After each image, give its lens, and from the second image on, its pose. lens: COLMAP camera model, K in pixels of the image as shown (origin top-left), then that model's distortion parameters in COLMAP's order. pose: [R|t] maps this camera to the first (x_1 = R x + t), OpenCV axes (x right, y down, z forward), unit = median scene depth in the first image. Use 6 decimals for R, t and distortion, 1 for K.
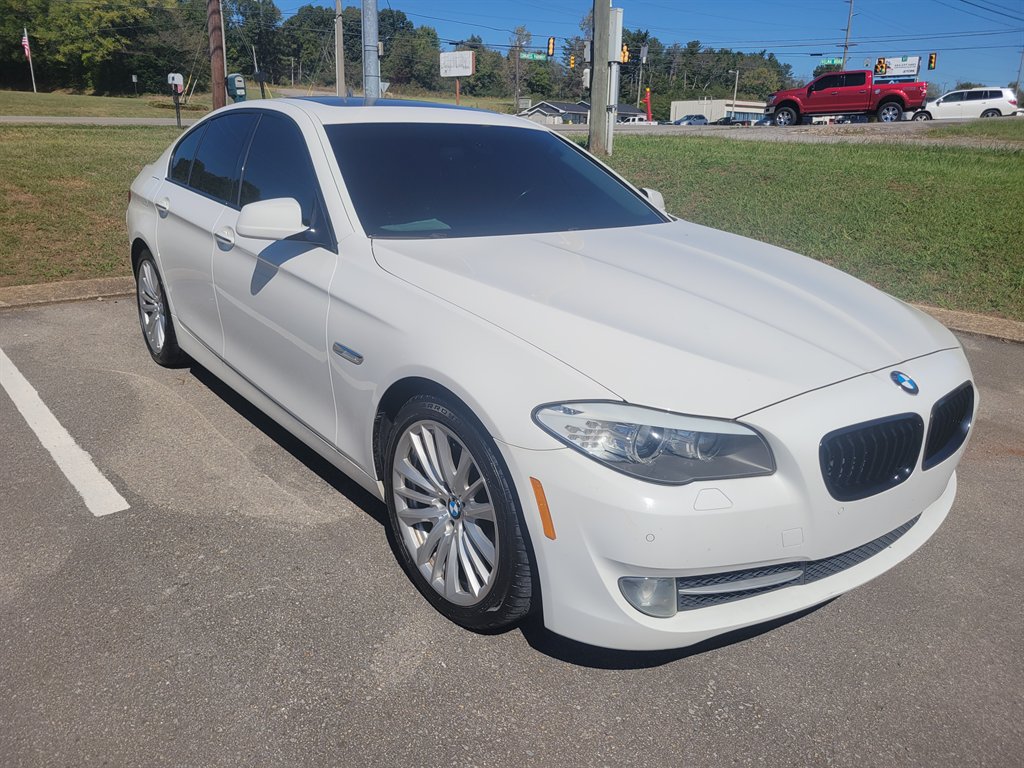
lens RADIAL K [[749.8, 0, 511.6], [0, 749.8, 368.6], [0, 0, 1]] dist [0.027866, -0.001847]
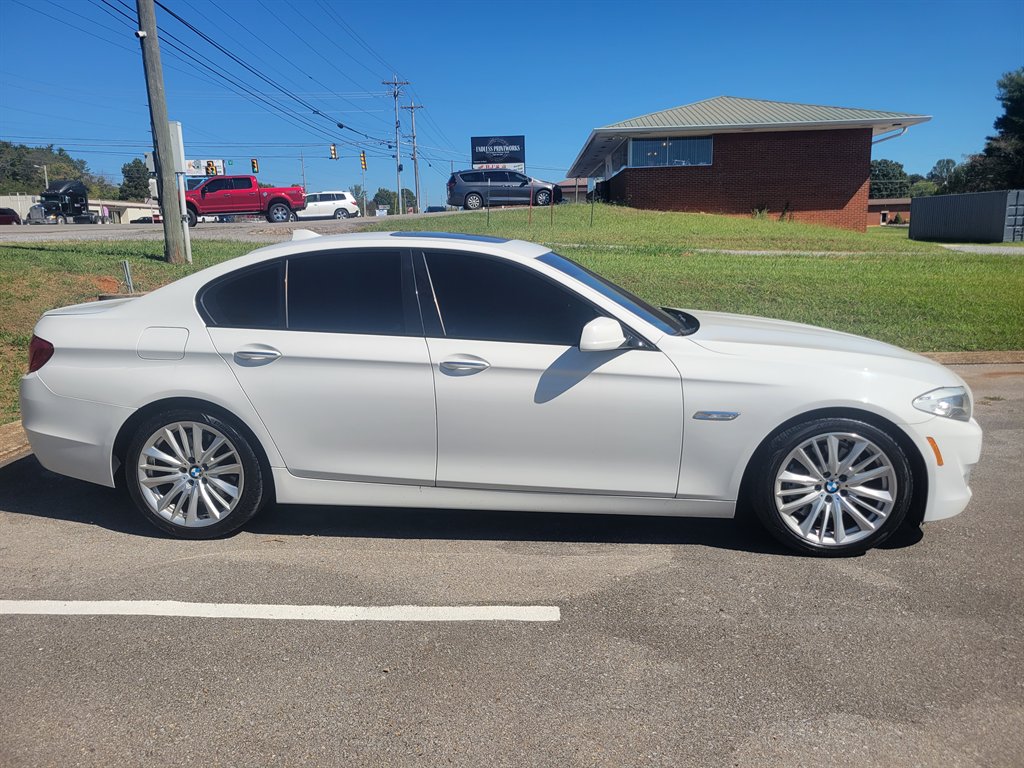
lens RADIAL K [[741.2, 0, 512.0], [0, 741.2, 384.0], [0, 0, 1]] dist [0.013095, 0.005700]
pose [[0.700036, -0.175668, 0.692163, -0.116268], [0.241758, 0.970335, 0.001759, -0.014074], [-0.671939, 0.166105, 0.721739, 0.019747]]
